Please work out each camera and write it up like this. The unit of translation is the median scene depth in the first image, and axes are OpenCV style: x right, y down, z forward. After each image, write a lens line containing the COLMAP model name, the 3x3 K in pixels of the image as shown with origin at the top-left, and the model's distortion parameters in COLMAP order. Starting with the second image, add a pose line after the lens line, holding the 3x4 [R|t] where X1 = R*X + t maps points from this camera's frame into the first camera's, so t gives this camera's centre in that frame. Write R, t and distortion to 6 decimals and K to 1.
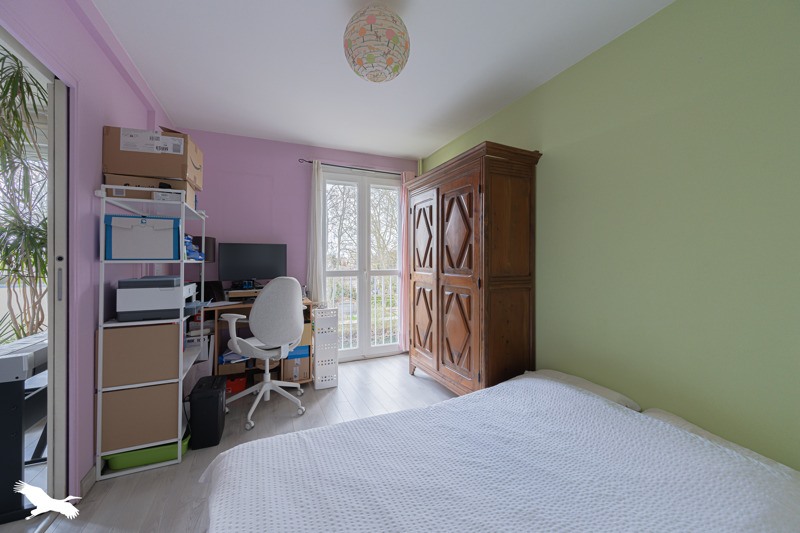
lens RADIAL K [[312.2, 0, 399.5], [0, 312.2, 262.2], [0, 0, 1]] dist [-0.000590, -0.000042]
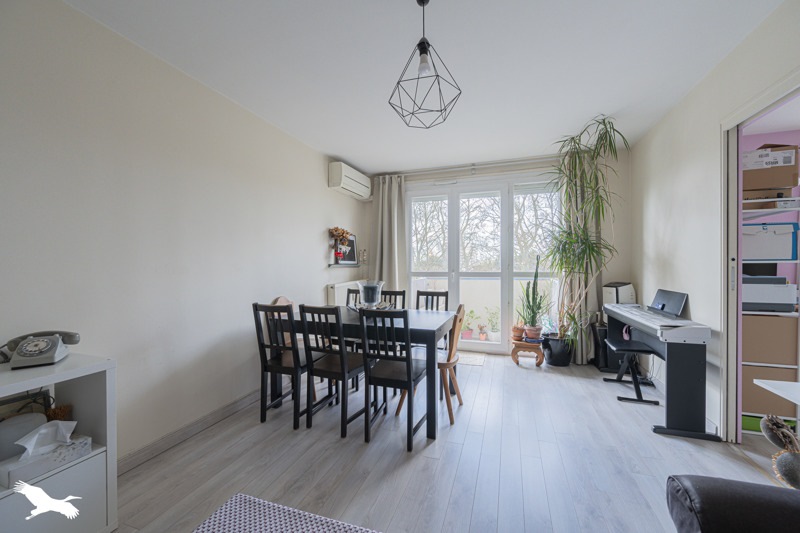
lens RADIAL K [[312.2, 0, 399.5], [0, 312.2, 267.7], [0, 0, 1]] dist [-0.000590, -0.000042]
pose [[0.727300, 0.006086, -0.686292, -0.973208], [-0.000255, 0.999963, 0.008597, 0.010407], [0.686319, -0.006077, 0.727275, -0.778352]]
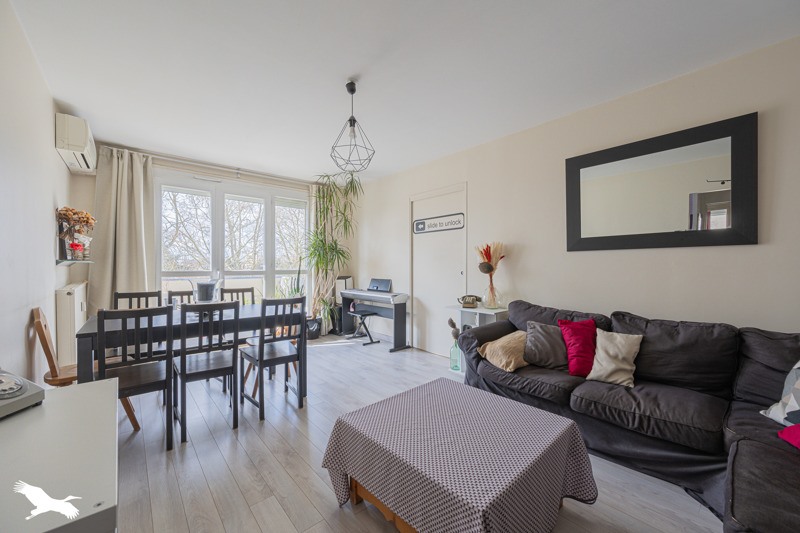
lens RADIAL K [[312.2, 0, 401.4], [0, 312.2, 266.4], [0, 0, 1]] dist [-0.000590, -0.000042]
pose [[0.953068, 0.001879, 0.302752, -1.663134], [-0.001619, 0.999998, -0.001109, 0.028617], [-0.302753, 0.000566, 0.953069, -1.399304]]
